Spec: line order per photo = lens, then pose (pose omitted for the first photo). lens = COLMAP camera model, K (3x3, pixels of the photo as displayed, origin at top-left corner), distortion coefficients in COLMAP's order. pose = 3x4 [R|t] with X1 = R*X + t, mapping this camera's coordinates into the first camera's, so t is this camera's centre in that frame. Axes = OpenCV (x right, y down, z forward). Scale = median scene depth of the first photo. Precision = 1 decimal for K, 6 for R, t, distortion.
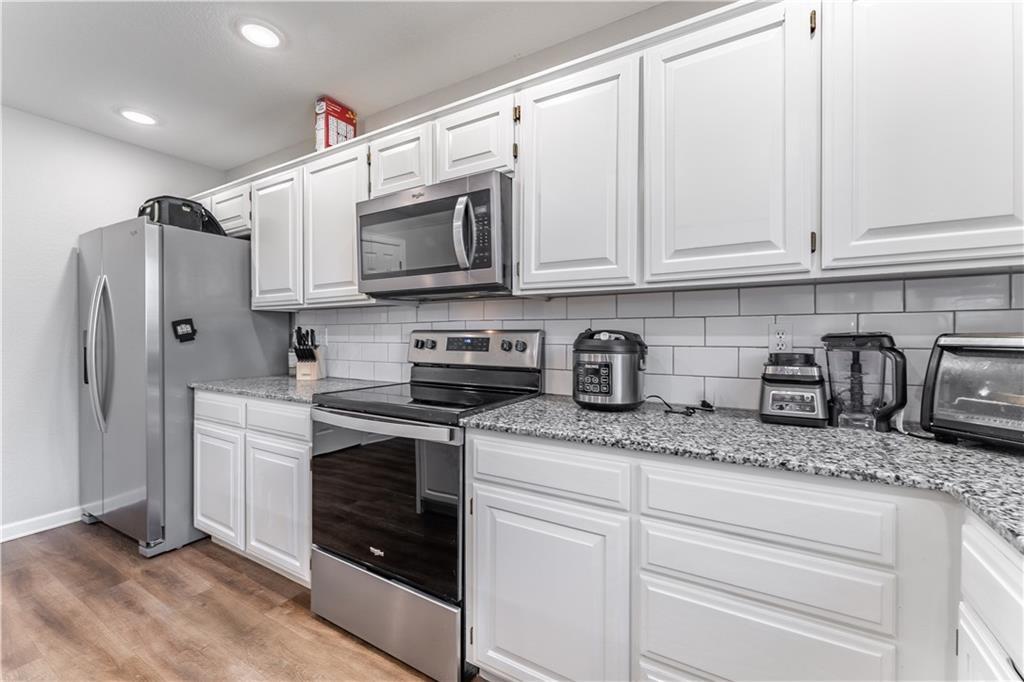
lens RADIAL K [[399.2, 0, 527.6], [0, 399.2, 340.3], [0, 0, 1]] dist [-0.000839, 0.000138]
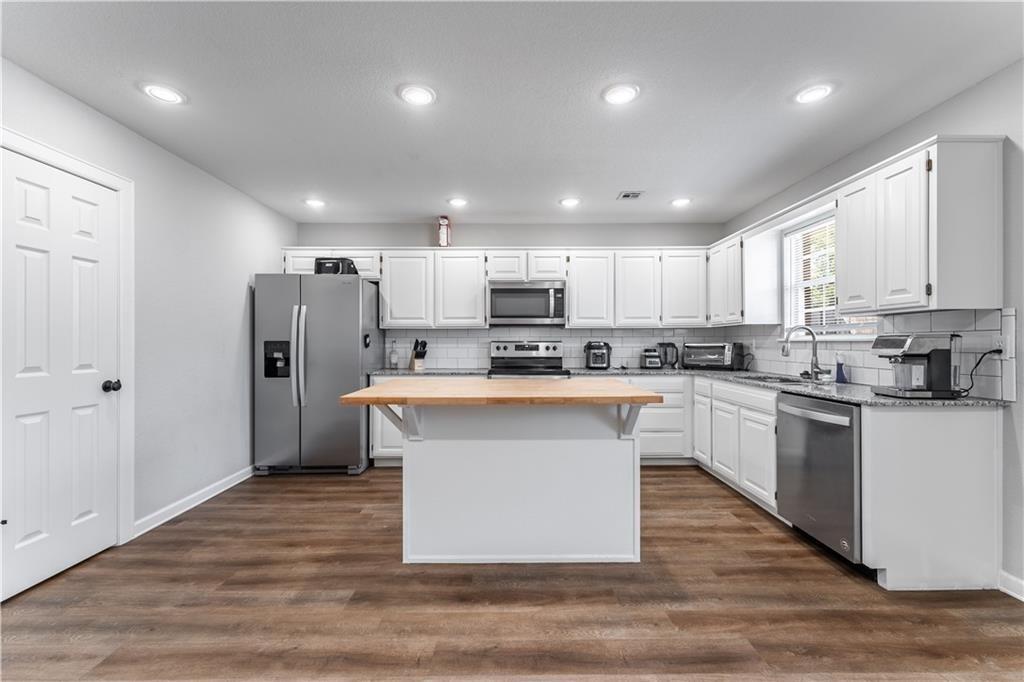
lens RADIAL K [[425.1, 0, 516.5], [0, 425.1, 342.8], [0, 0, 1]] dist [-0.001729, 0.001659]
pose [[0.863284, -0.000666, 0.504718, -1.728014], [0.008313, 0.999882, -0.012899, 0.015747], [-0.504650, 0.015331, 0.863188, -1.232592]]
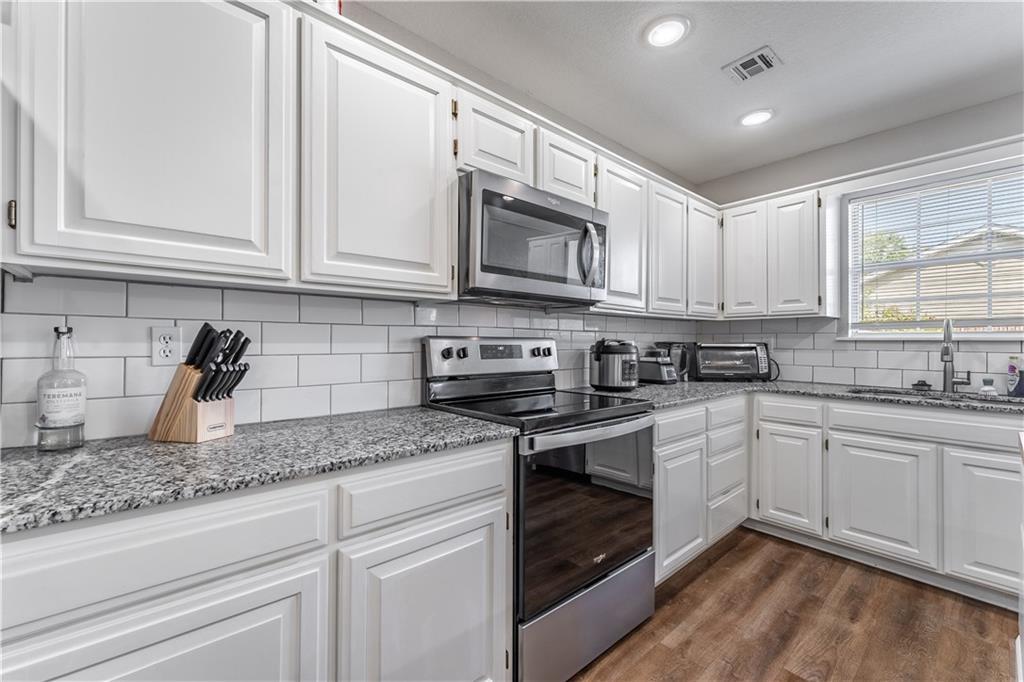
lens RADIAL K [[425.1, 0, 525.3], [0, 425.1, 335.4], [0, 0, 1]] dist [-0.001729, 0.001659]
pose [[0.324066, 0.016752, 0.945886, -1.387899], [0.009976, 0.999727, -0.021124, -0.009232], [-0.945982, 0.016282, 0.323810, 0.781945]]
